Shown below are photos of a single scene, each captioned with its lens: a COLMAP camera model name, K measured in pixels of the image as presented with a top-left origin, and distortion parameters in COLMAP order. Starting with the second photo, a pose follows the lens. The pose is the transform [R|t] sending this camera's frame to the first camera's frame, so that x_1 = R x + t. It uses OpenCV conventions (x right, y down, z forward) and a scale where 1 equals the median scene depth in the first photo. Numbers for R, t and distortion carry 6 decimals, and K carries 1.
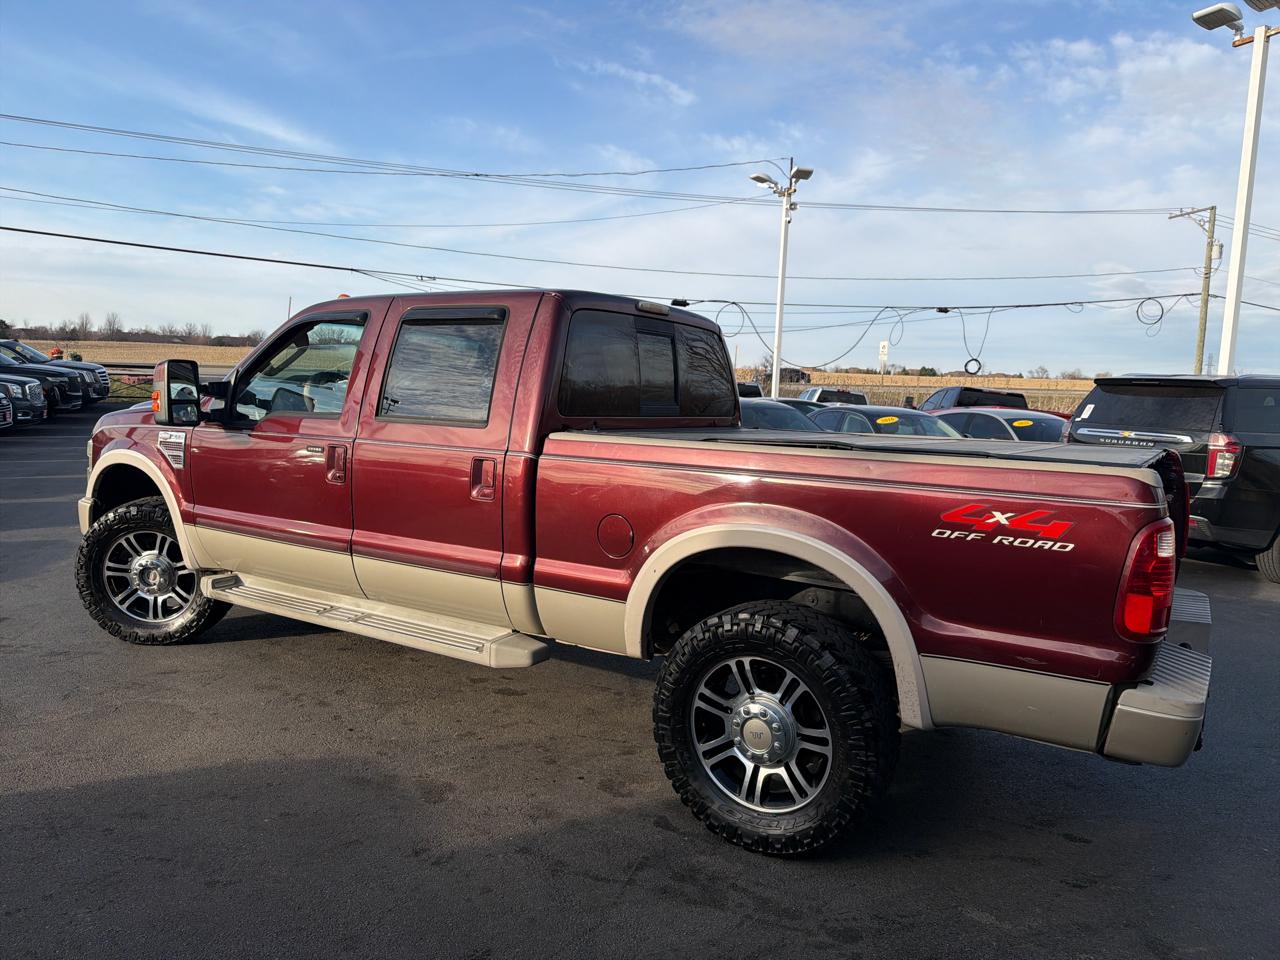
lens RADIAL K [[901.6, 0, 642.6], [0, 901.6, 485.5], [0, 0, 1]] dist [0.023368, -0.034601]
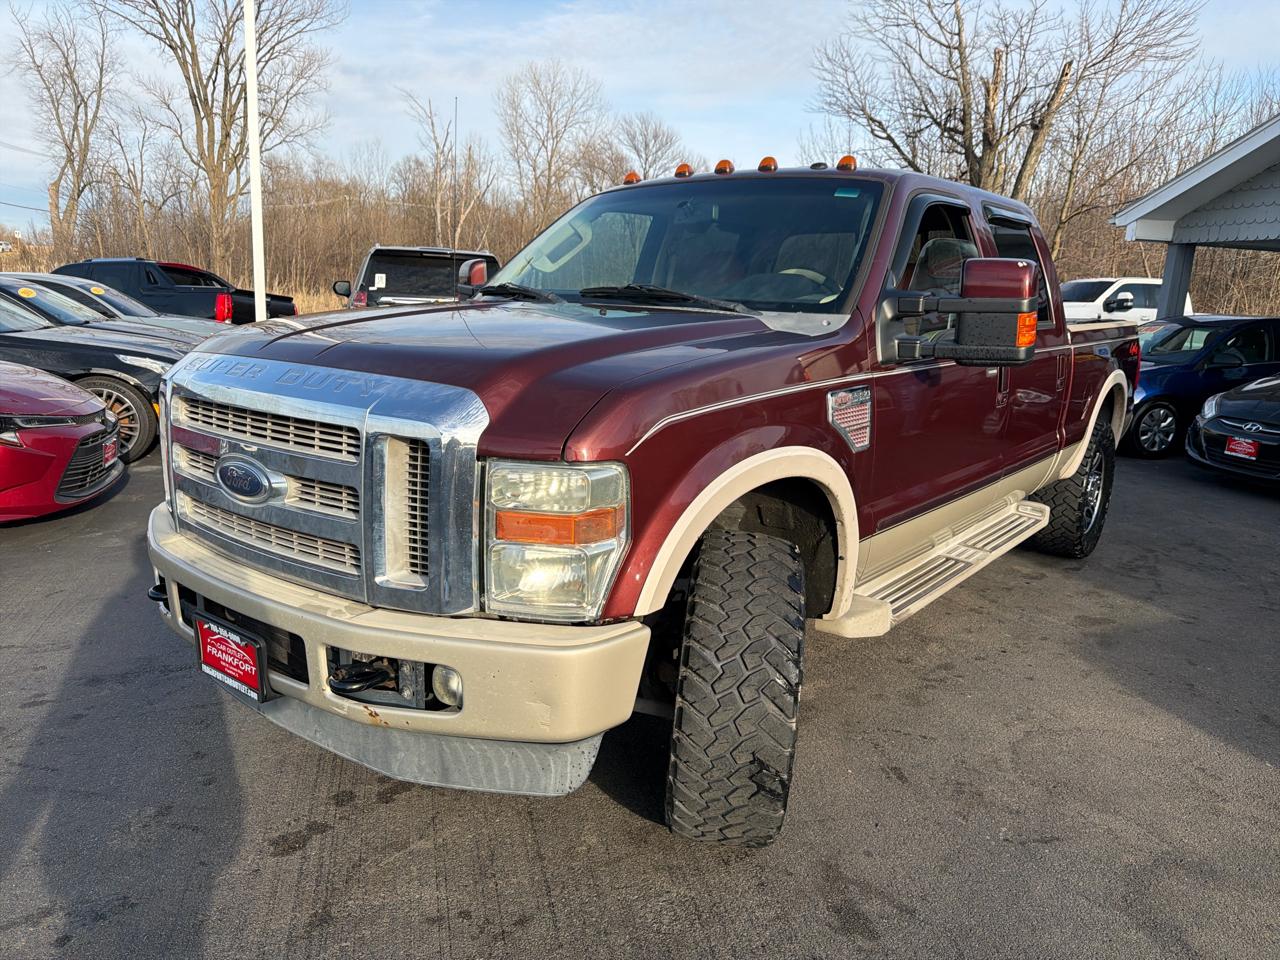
lens RADIAL K [[901.6, 0, 648.4], [0, 901.6, 482.3], [0, 0, 1]] dist [0.023368, -0.034601]
pose [[0.098314, -0.239758, 0.965842, -1.004522], [0.075867, 0.969525, 0.232950, -0.130486], [-0.992259, 0.050373, 0.113507, 1.005494]]
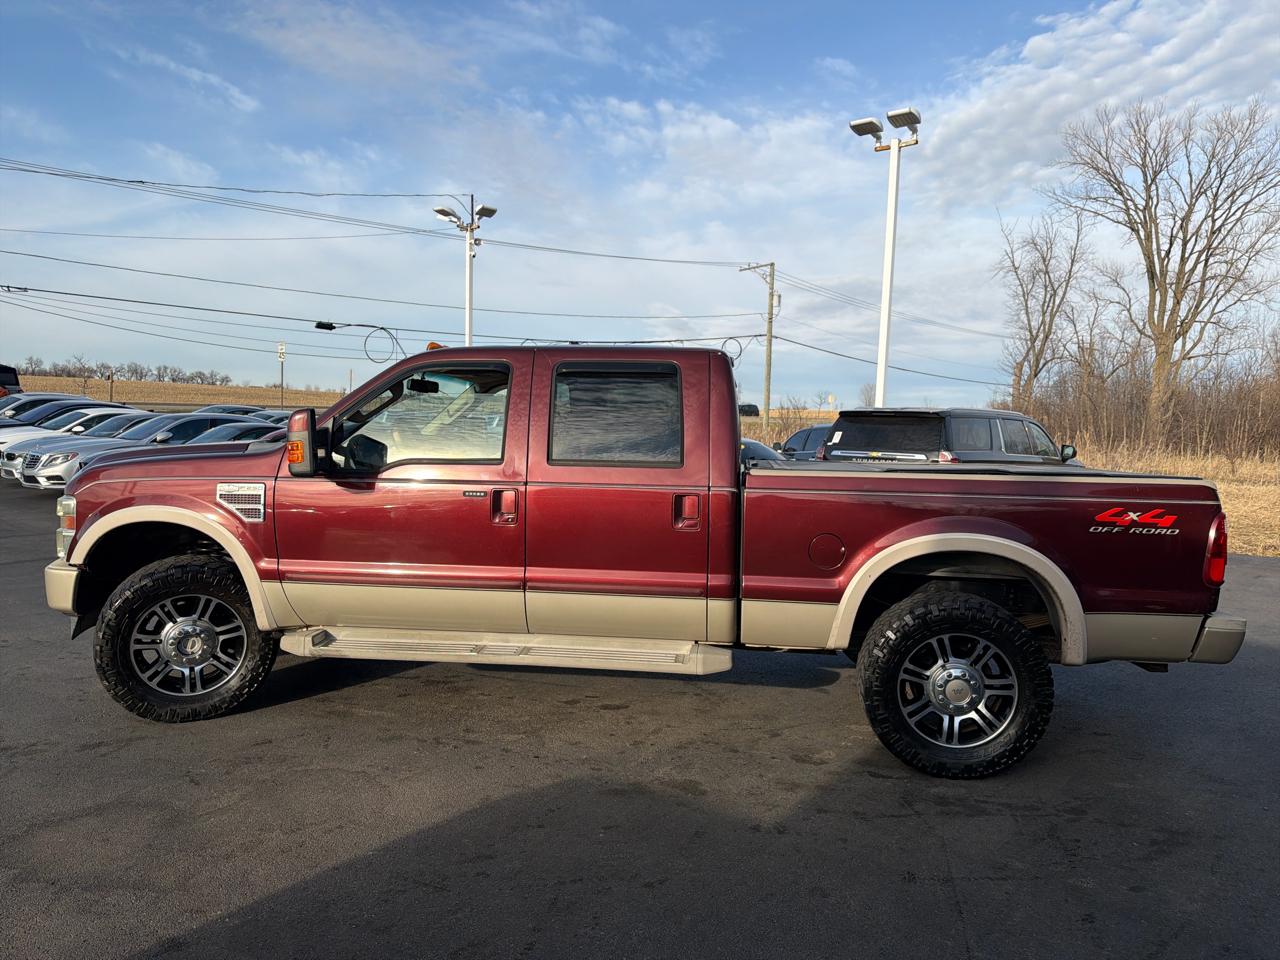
lens RADIAL K [[901.6, 0, 638.0], [0, 901.6, 487.9], [0, 0, 1]] dist [0.023368, -0.034601]
pose [[0.902071, -0.044290, 0.429310, -0.521359], [0.054640, 0.998436, -0.011804, -0.020368], [-0.428116, 0.034106, 0.903080, -0.010672]]
